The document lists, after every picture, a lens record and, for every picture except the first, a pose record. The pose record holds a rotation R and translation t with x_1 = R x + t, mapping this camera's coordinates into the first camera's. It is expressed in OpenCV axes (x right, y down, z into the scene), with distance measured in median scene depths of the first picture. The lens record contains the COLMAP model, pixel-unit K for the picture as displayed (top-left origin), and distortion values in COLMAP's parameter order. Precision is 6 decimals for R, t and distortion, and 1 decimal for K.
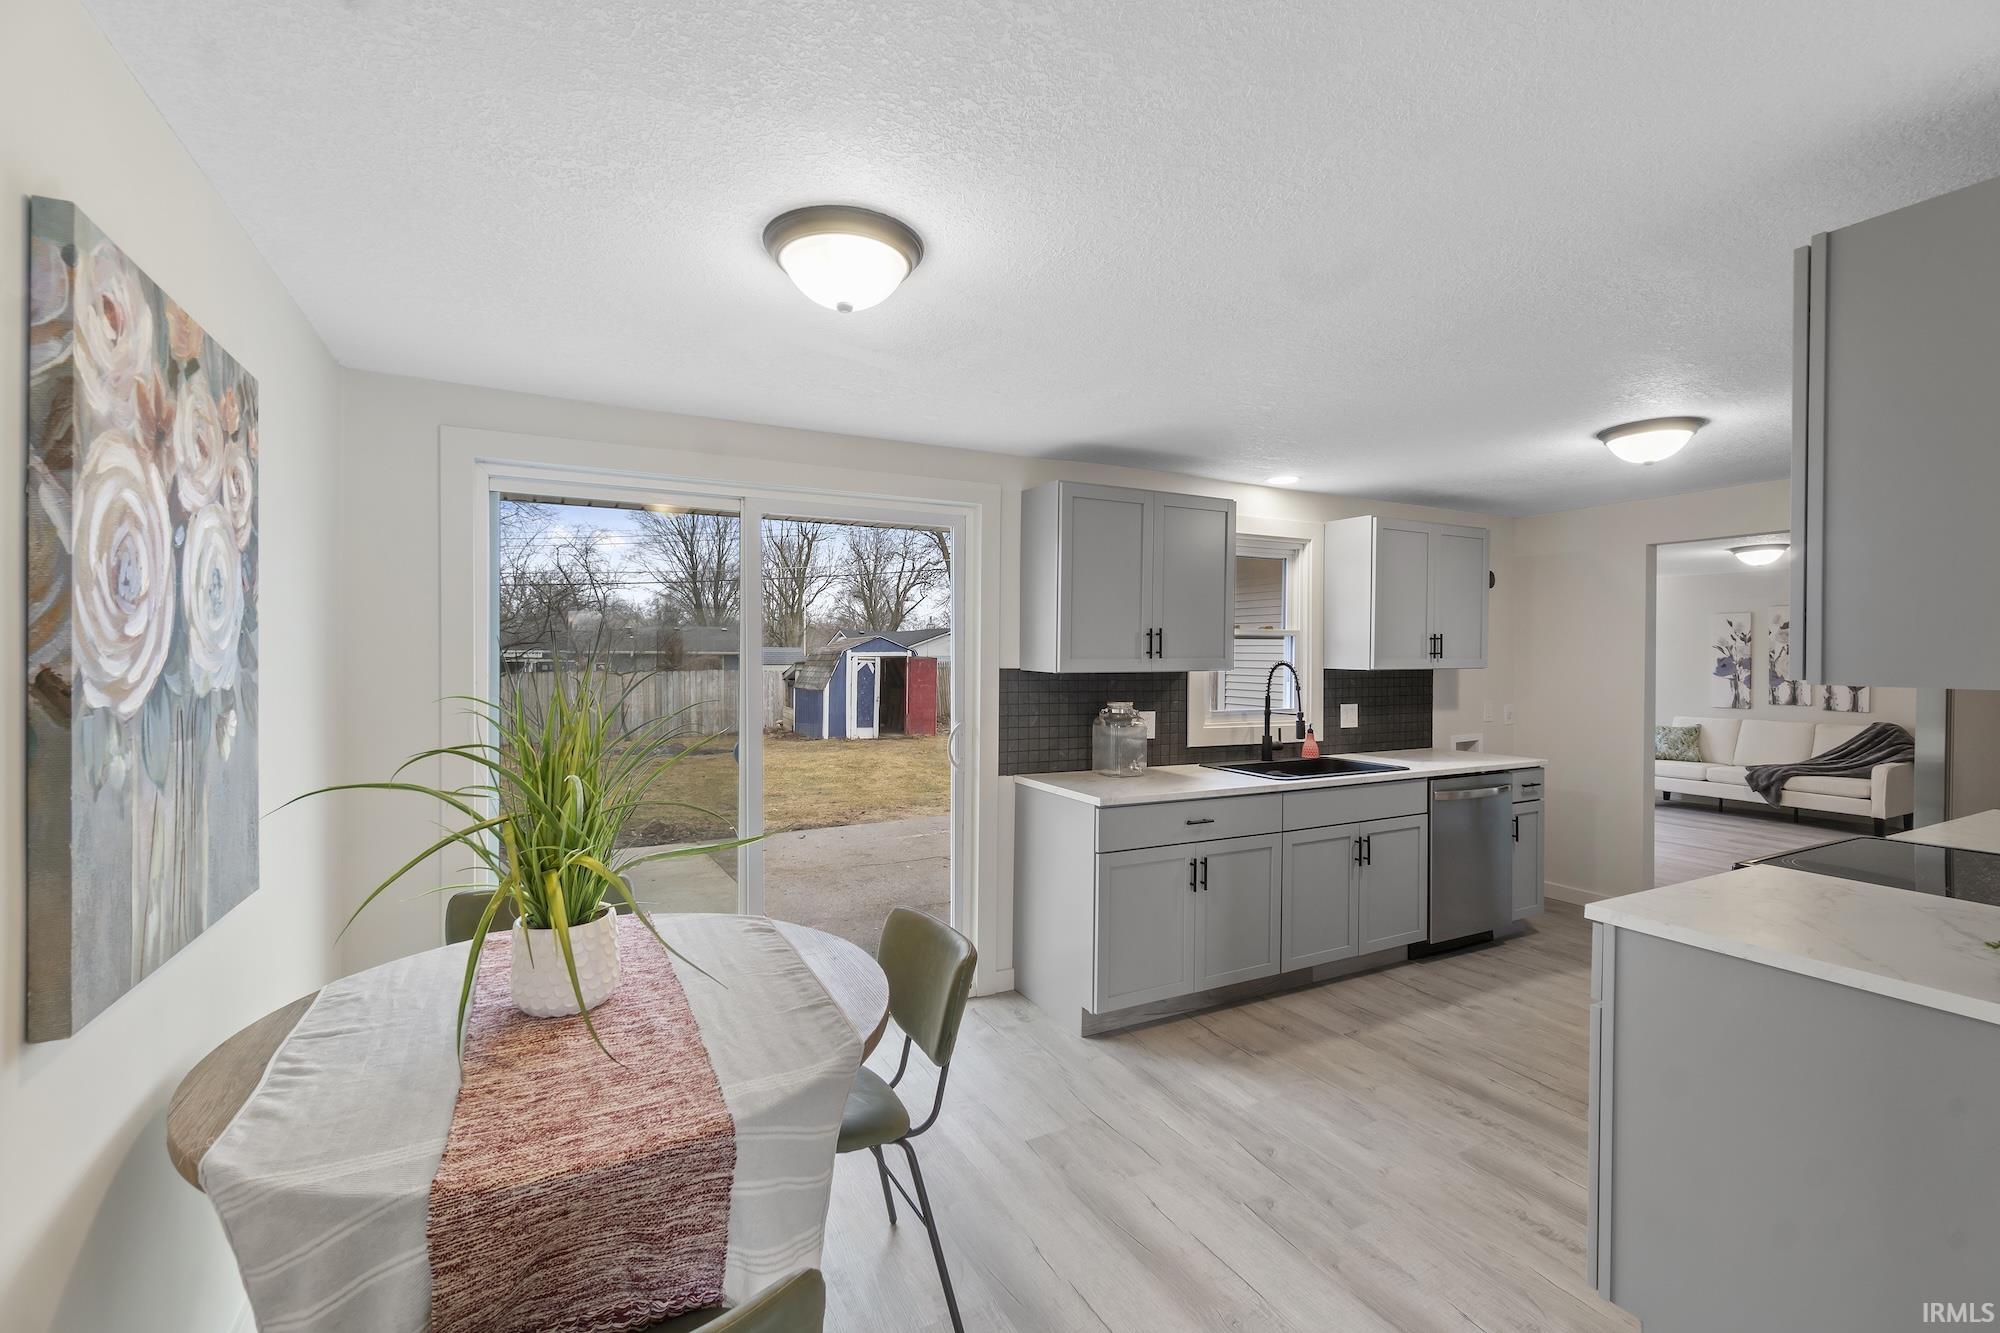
lens RADIAL K [[878.9, 0, 1001.0], [0, 878.9, 657.1], [0, 0, 1]] dist [0.017908, -0.000012]
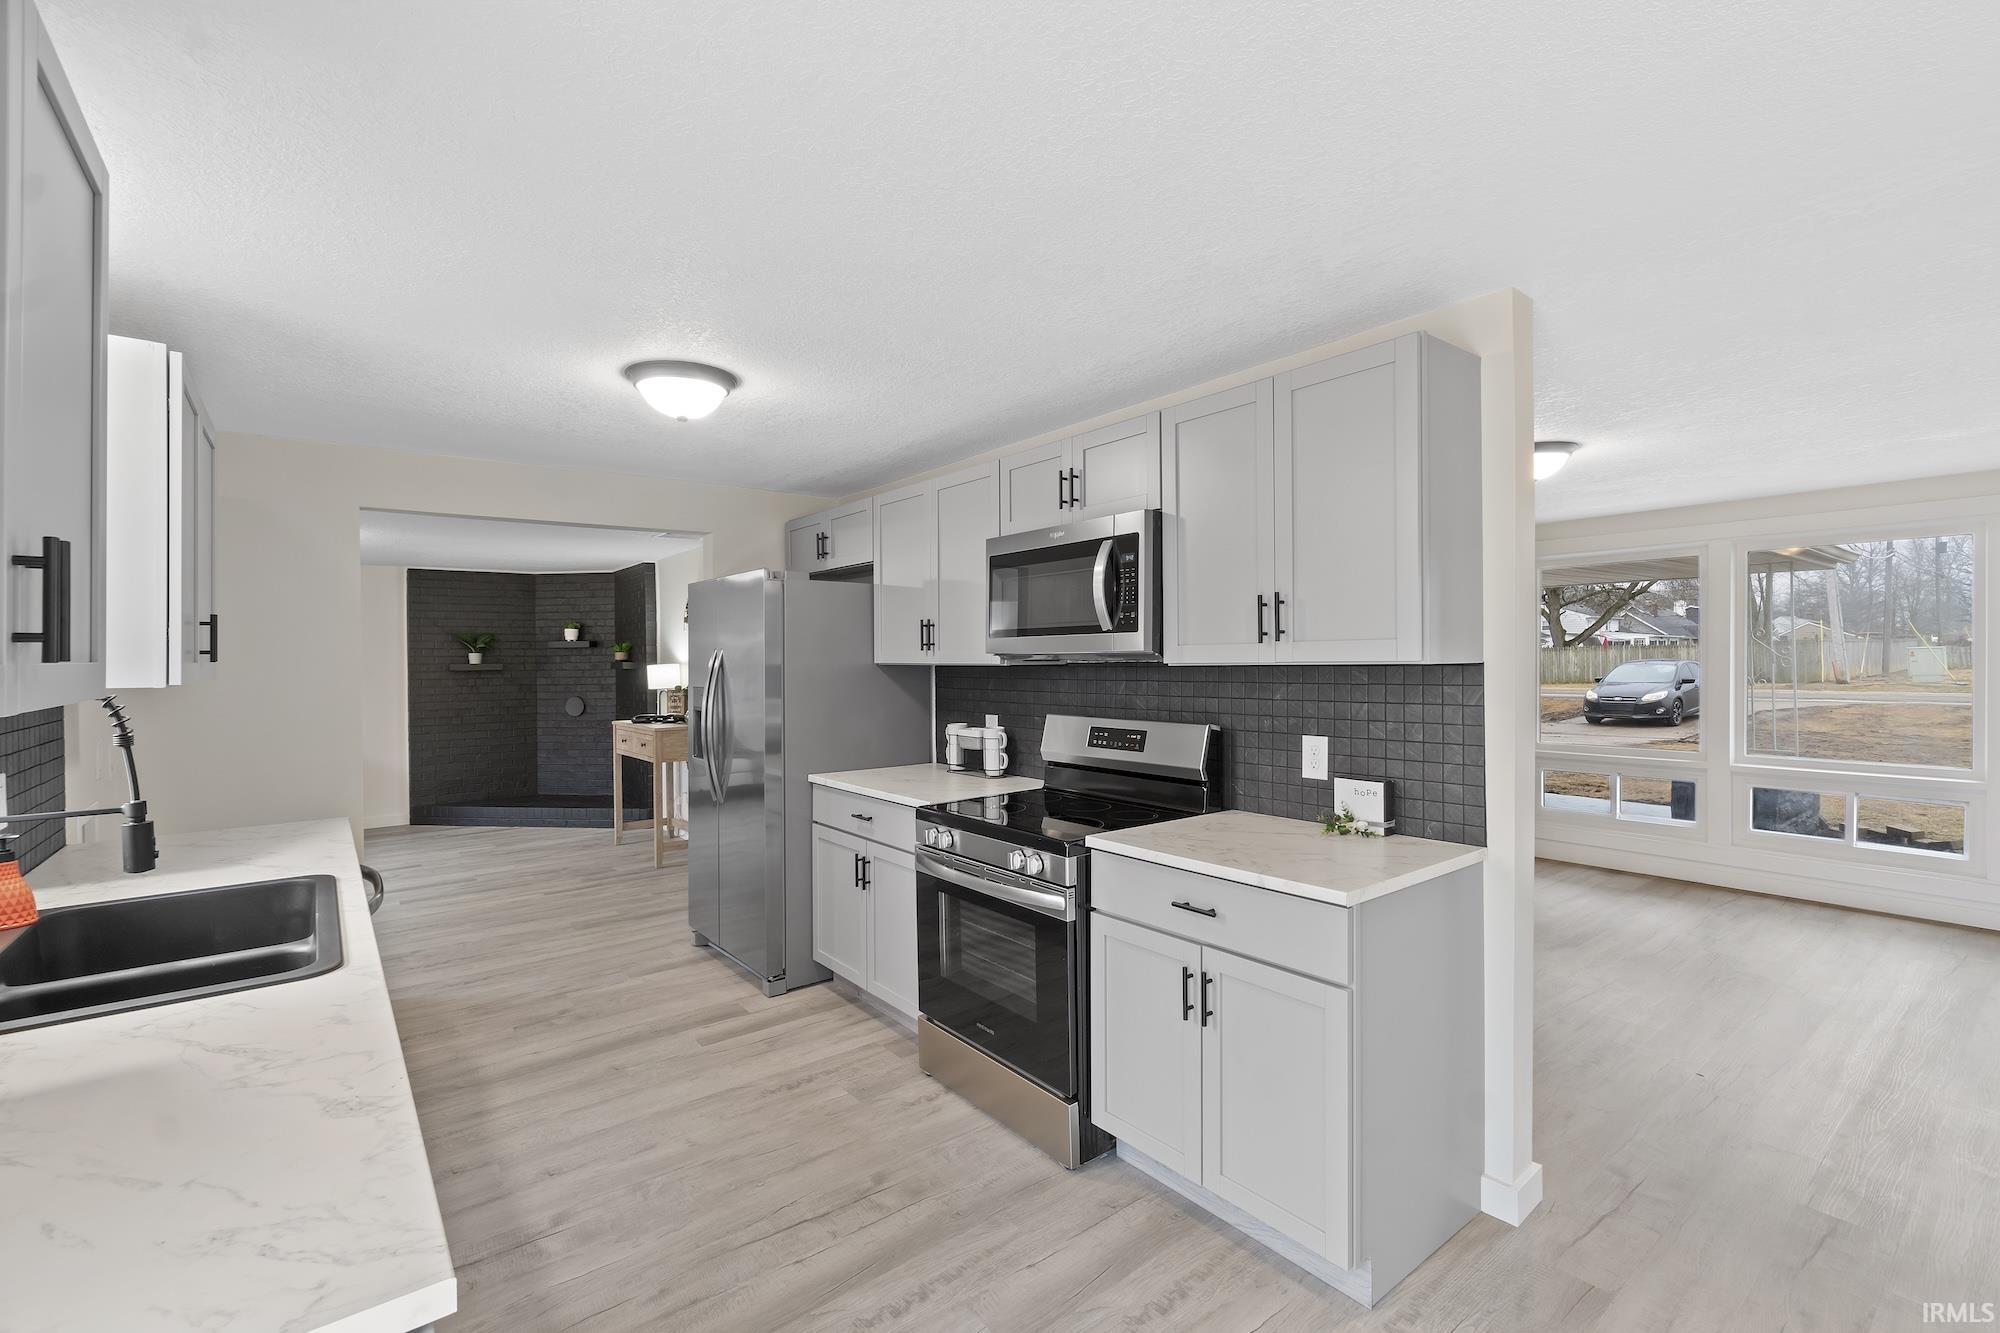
lens RADIAL K [[878.9, 0, 1001.0], [0, 878.9, 657.1], [0, 0, 1]] dist [0.017908, -0.000012]
pose [[-0.168507, -0.006755, 0.985677, -0.143563], [0.012267, 0.999885, 0.008949, 0.000435], [-0.985624, 0.013599, -0.168405, 0.900690]]
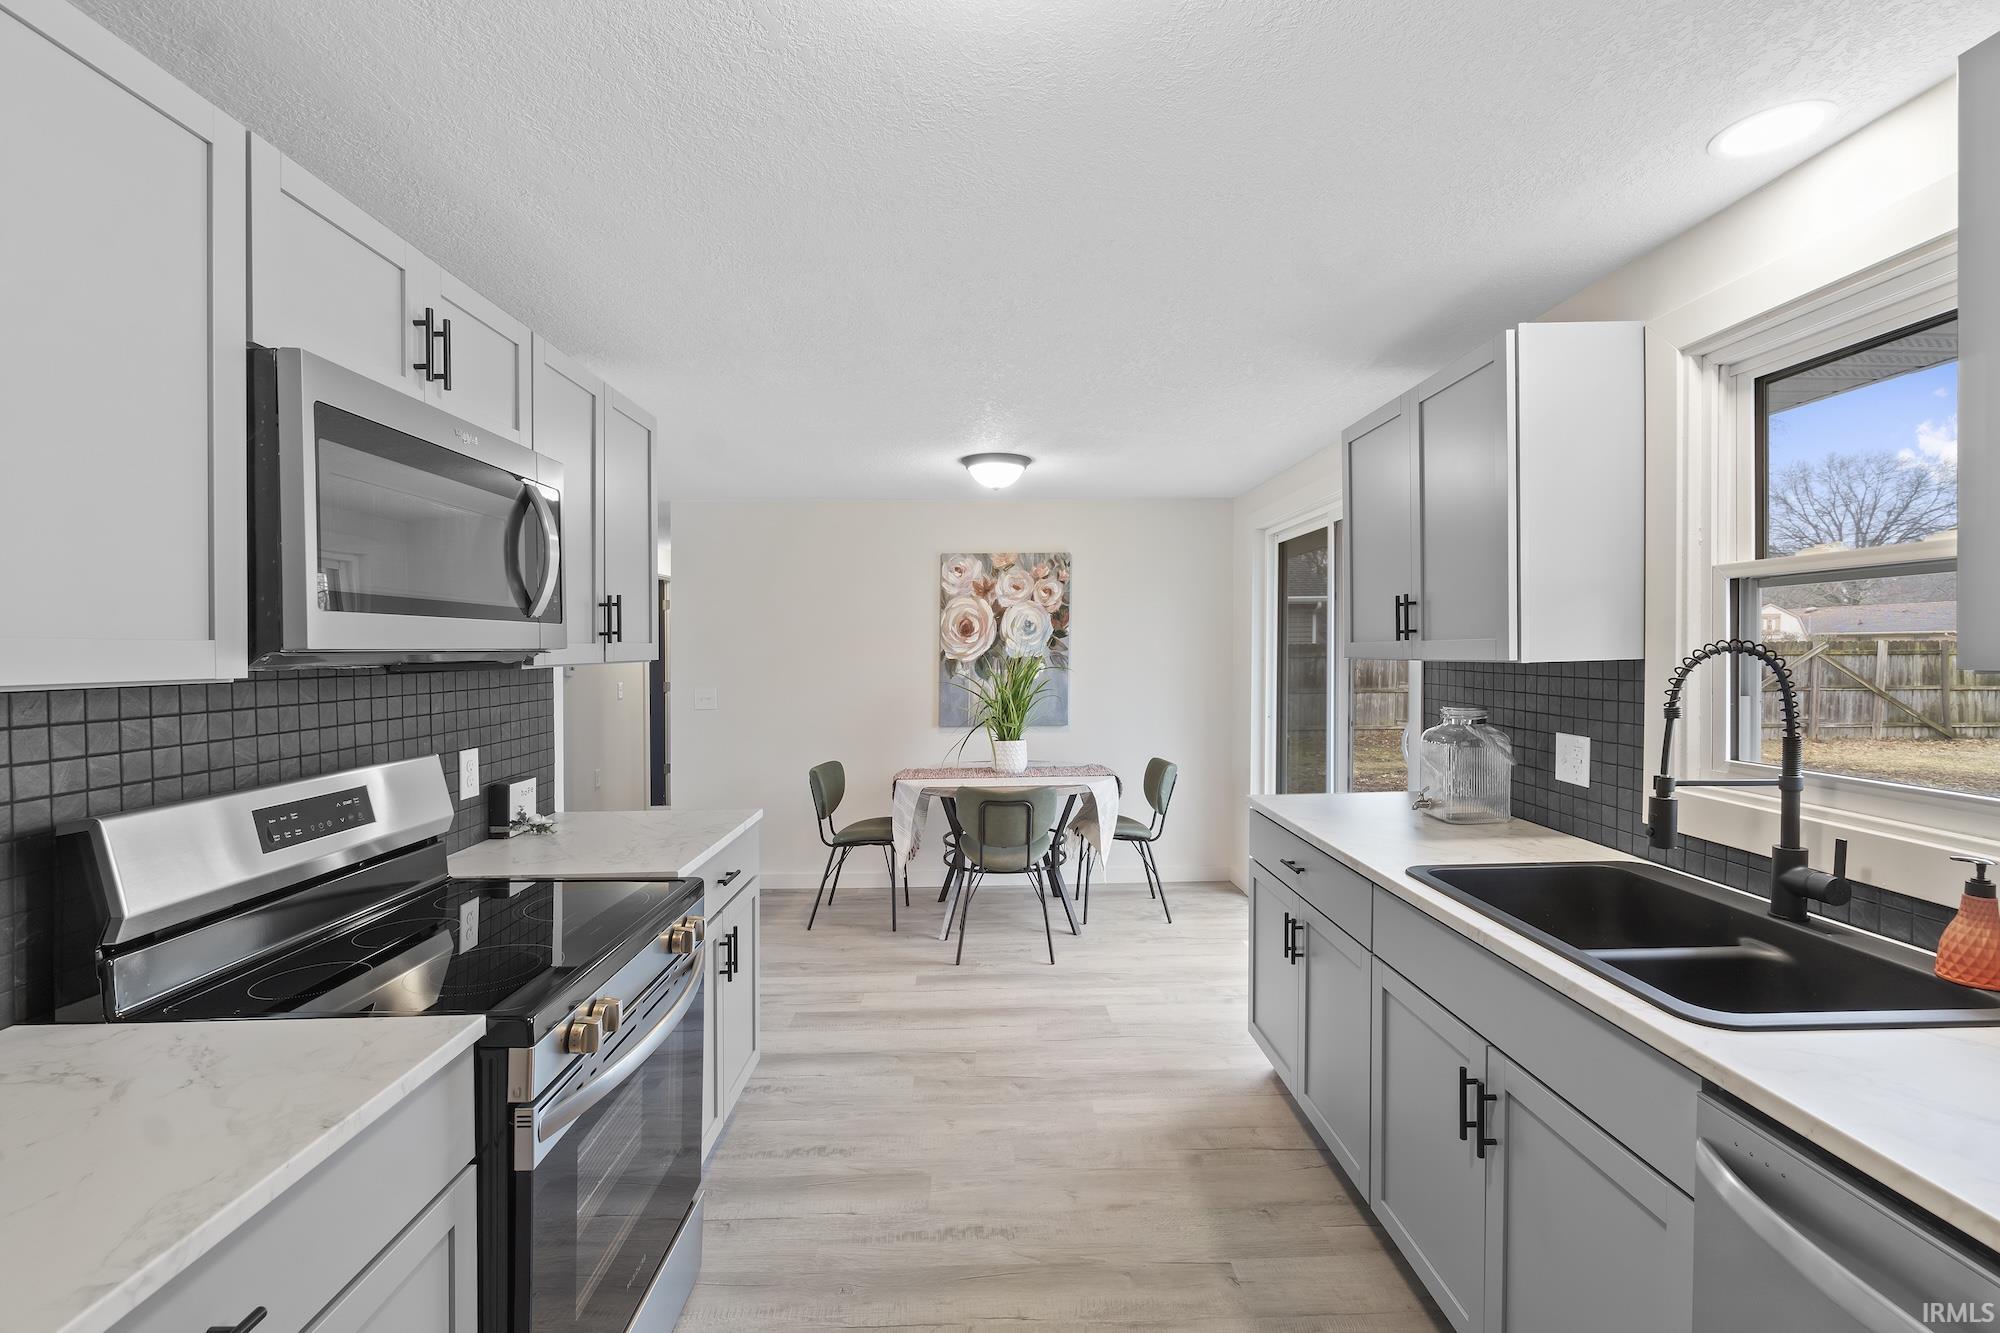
lens RADIAL K [[878.9, 0, 1001.0], [0, 878.9, 657.1], [0, 0, 1]] dist [0.017908, -0.000012]
pose [[-0.459956, 0.005425, -0.887925, 1.051238], [0.011663, 0.999932, 0.000068, 0.011259], [0.887865, -0.010324, -0.459988, 1.207388]]
